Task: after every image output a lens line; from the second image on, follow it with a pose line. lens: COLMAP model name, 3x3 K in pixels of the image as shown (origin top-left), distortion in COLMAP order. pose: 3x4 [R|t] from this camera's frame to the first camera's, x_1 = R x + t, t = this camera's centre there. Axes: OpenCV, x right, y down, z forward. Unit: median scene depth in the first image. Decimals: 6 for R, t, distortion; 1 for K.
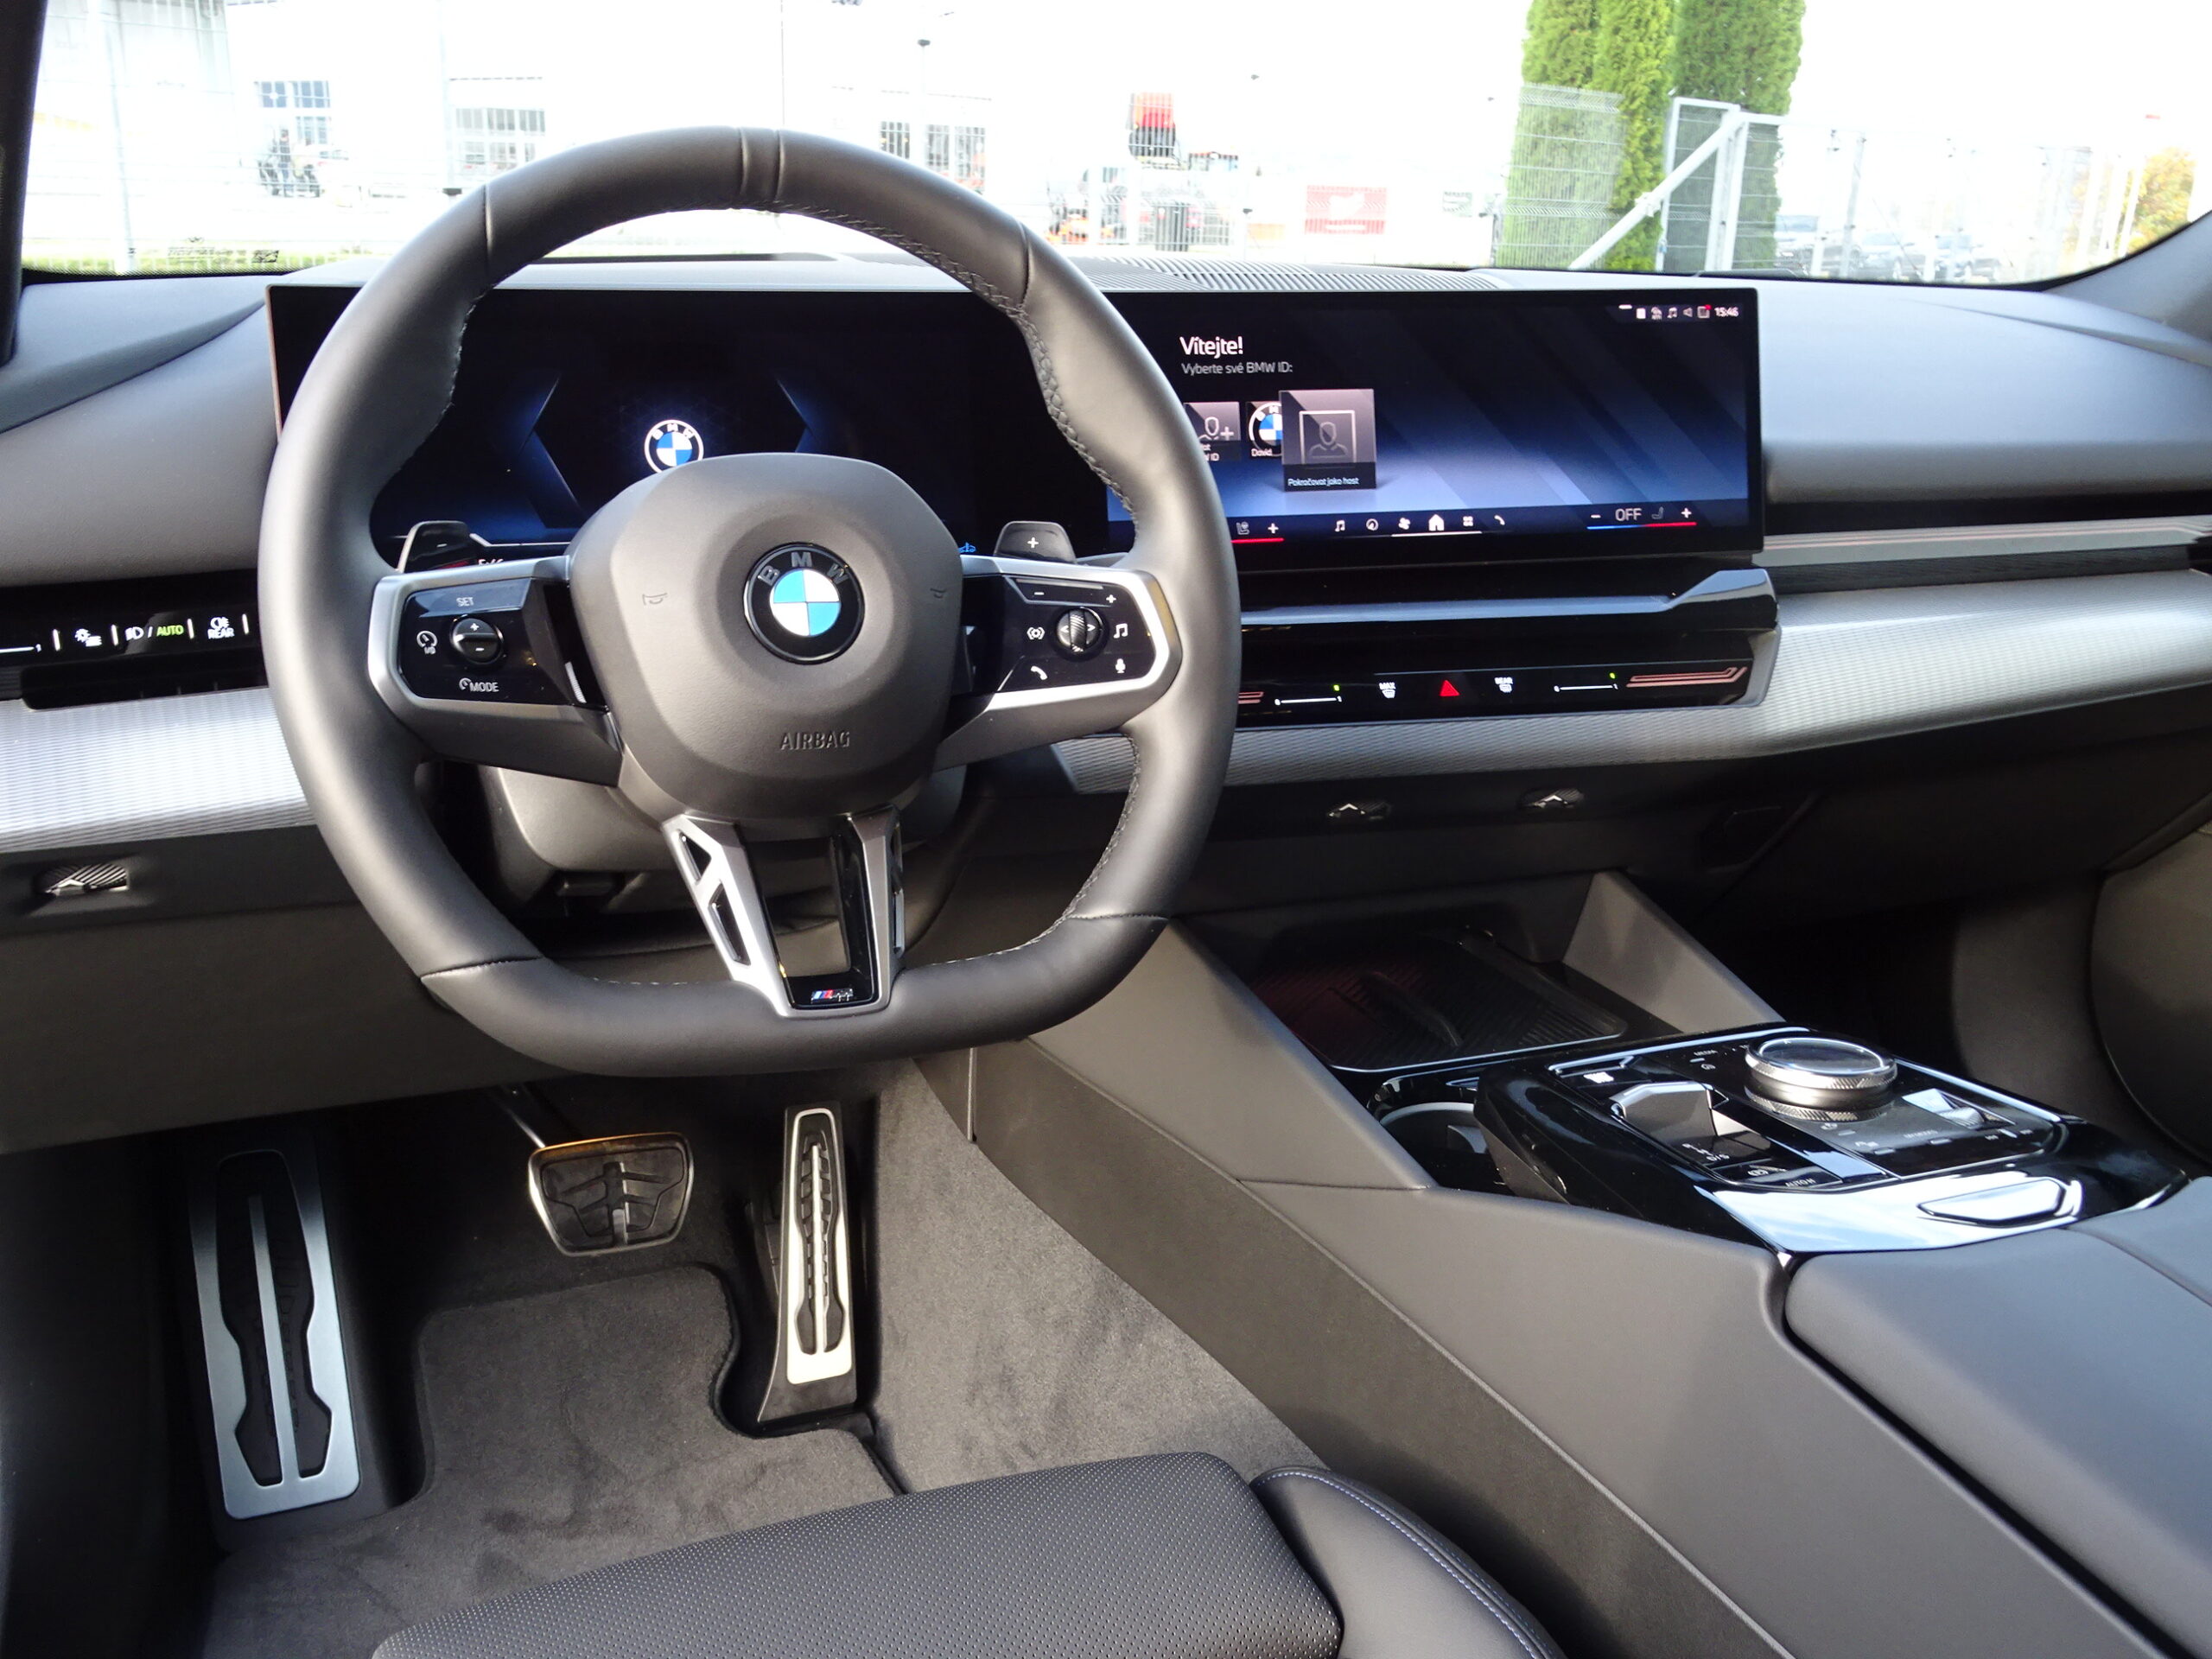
lens RADIAL K [[2070.2, 0, 1105.9], [0, 2070.2, 830.0], [0, 0, 1]] dist [-0.054239, 0.000000]
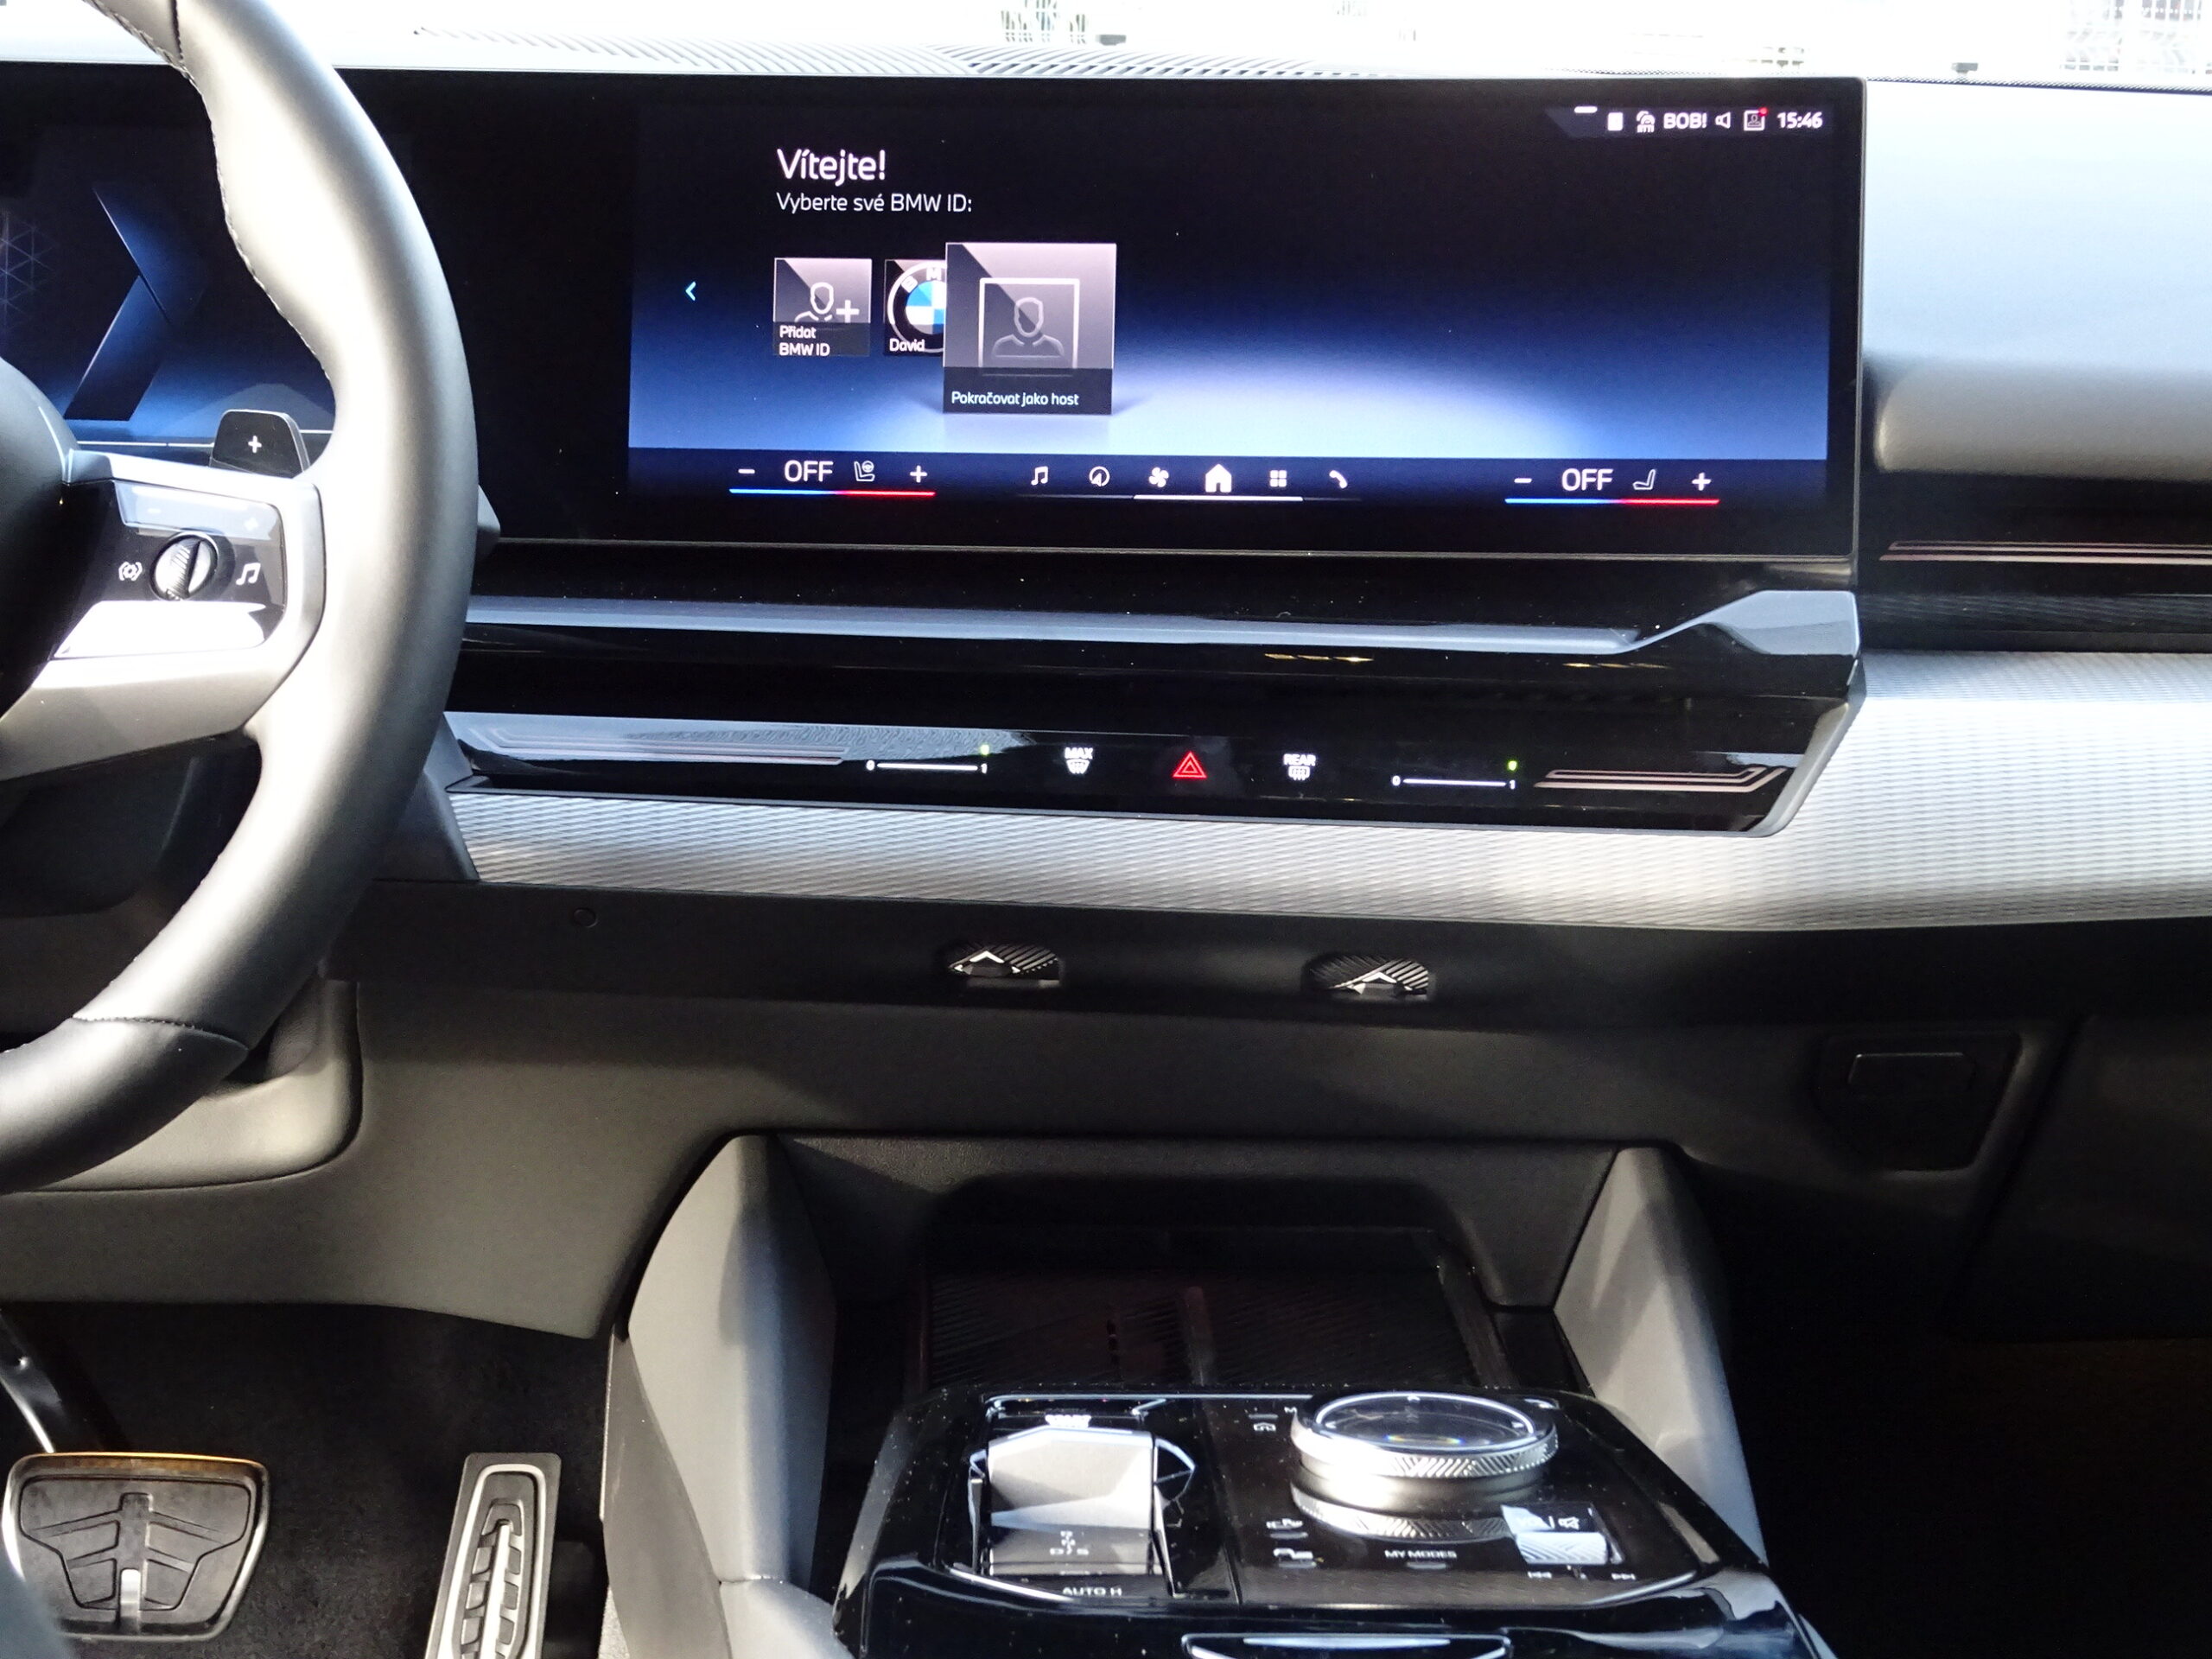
lens RADIAL K [[3767.8, 0, 1105.9], [0, 3767.8, 829.6], [0, 0, 1]] dist [-0.041292, 0.000000]
pose [[0.944580, 0.067720, -0.321222, 0.476529], [-0.098996, 0.991700, -0.082037, 0.035973], [0.313000, 0.109290, 0.943444, 0.021010]]
